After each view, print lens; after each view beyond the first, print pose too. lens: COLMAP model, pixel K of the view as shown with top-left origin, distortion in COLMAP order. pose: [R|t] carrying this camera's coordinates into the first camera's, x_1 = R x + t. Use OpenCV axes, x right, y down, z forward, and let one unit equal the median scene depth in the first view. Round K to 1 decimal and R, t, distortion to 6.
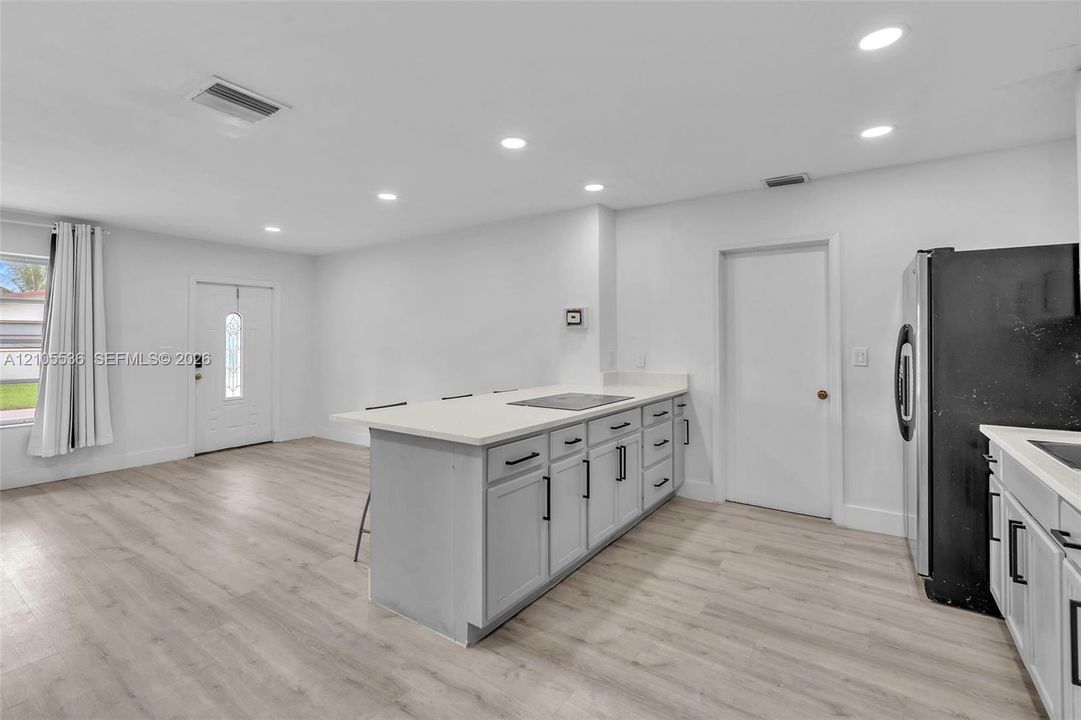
lens RADIAL K [[477.3, 0, 542.6], [0, 477.3, 332.2], [0, 0, 1]] dist [-0.009528, 0.001282]
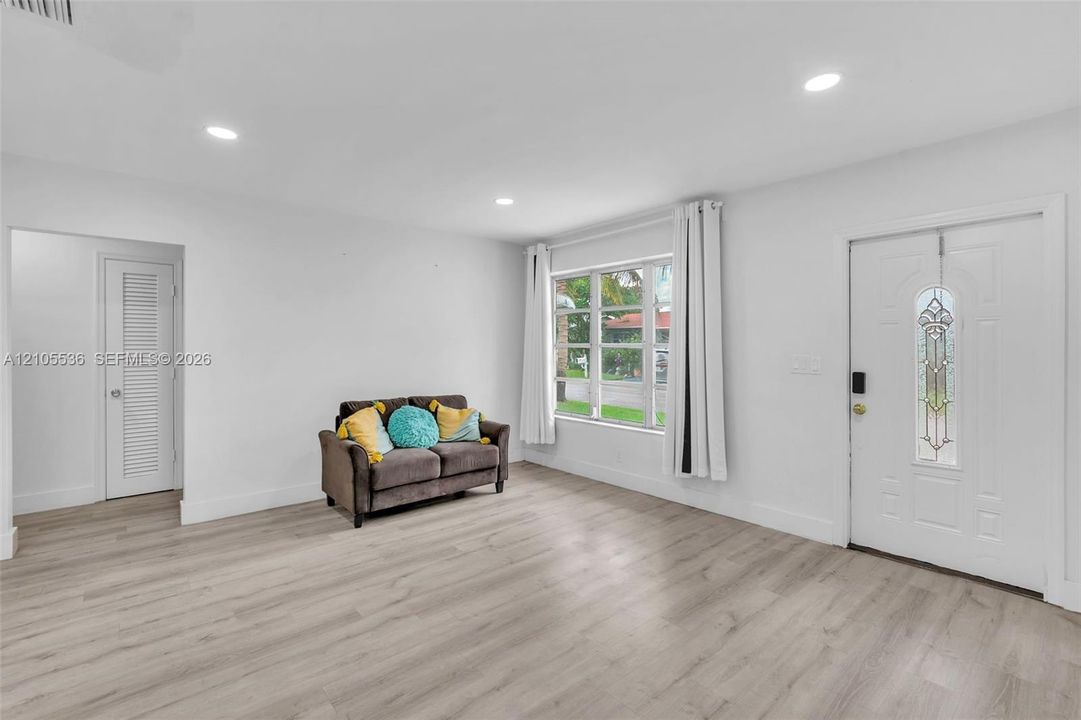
lens RADIAL K [[477.3, 0, 538.5], [0, 477.3, 348.7], [0, 0, 1]] dist [-0.009528, 0.001282]
pose [[-0.254020, 0.006829, -0.967175, -0.138607], [0.016020, 0.999868, 0.002853, 0.022436], [0.967066, -0.014769, -0.254096, 1.237929]]
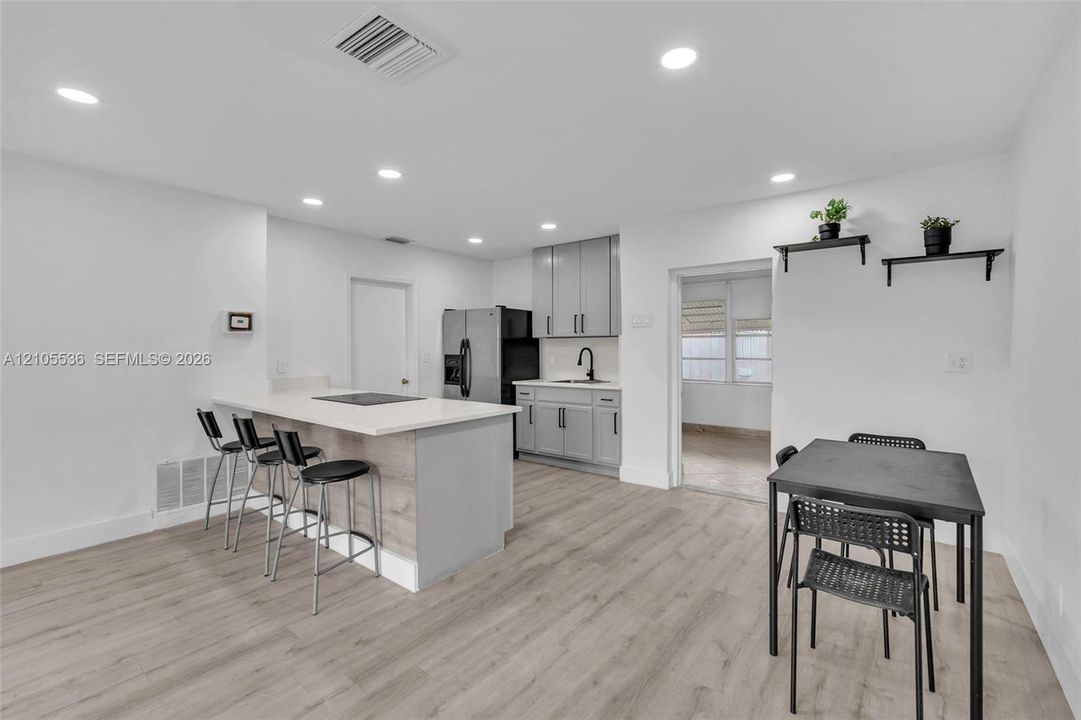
lens RADIAL K [[477.3, 0, 535.7], [0, 477.3, 347.8], [0, 0, 1]] dist [-0.009528, 0.001282]
pose [[0.075739, -0.000413, 0.997128, -0.955368], [-0.012467, 0.999921, 0.001361, 0.012329], [-0.997050, -0.012535, 0.075728, 0.457566]]
